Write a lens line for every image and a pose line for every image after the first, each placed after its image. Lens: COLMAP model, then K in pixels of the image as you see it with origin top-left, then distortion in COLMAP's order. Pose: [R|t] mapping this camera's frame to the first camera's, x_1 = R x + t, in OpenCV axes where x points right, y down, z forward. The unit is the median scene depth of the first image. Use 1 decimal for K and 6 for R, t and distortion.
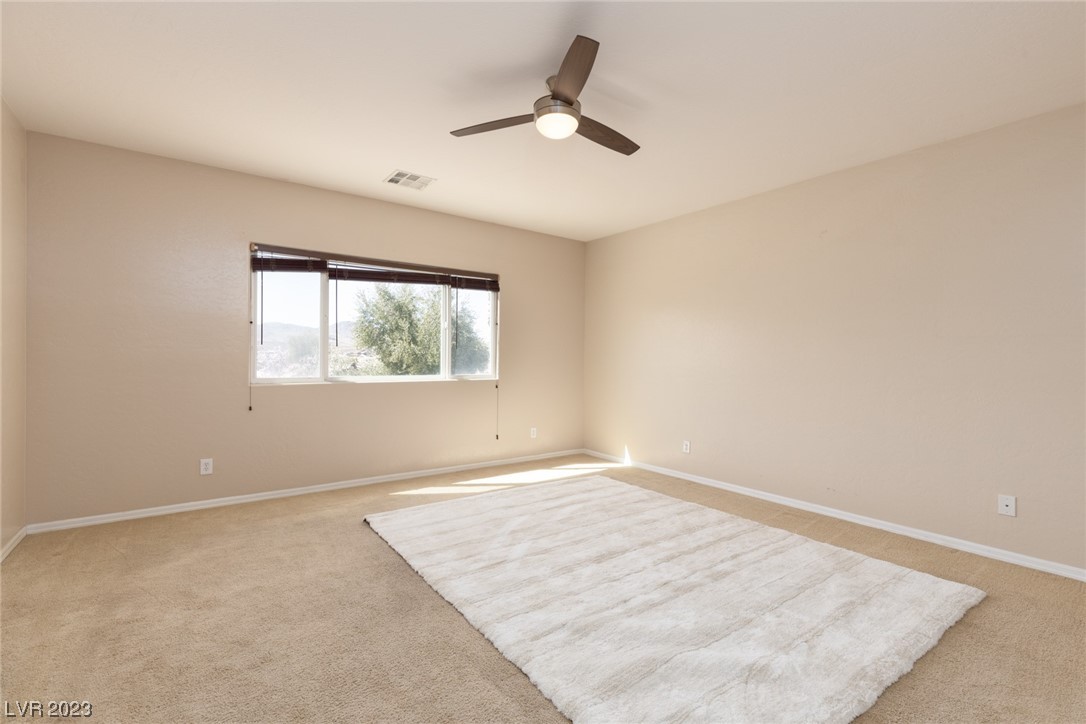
lens RADIAL K [[486.3, 0, 539.8], [0, 486.3, 359.1], [0, 0, 1]] dist [0.003470, 0.000157]
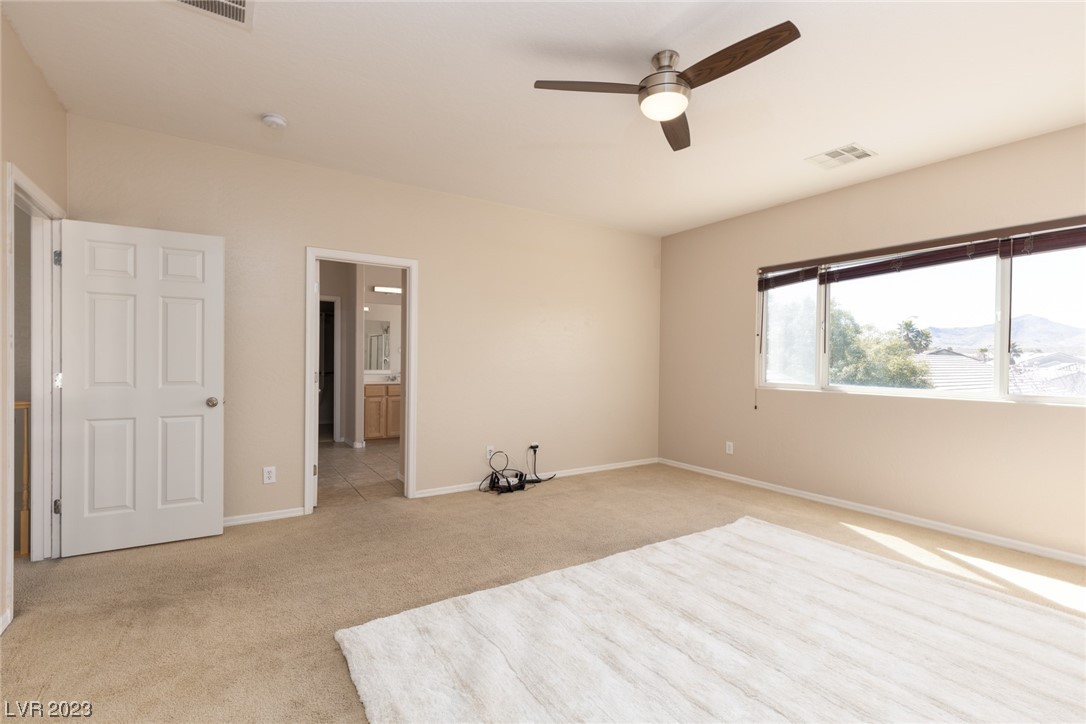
lens RADIAL K [[486.3, 0, 541.6], [0, 486.3, 364.2], [0, 0, 1]] dist [0.003470, 0.000157]
pose [[-0.049597, 0.001225, -0.998769, 0.618606], [-0.013962, 0.999901, 0.001919, 0.000589], [0.998672, 0.014040, -0.049575, 0.535136]]
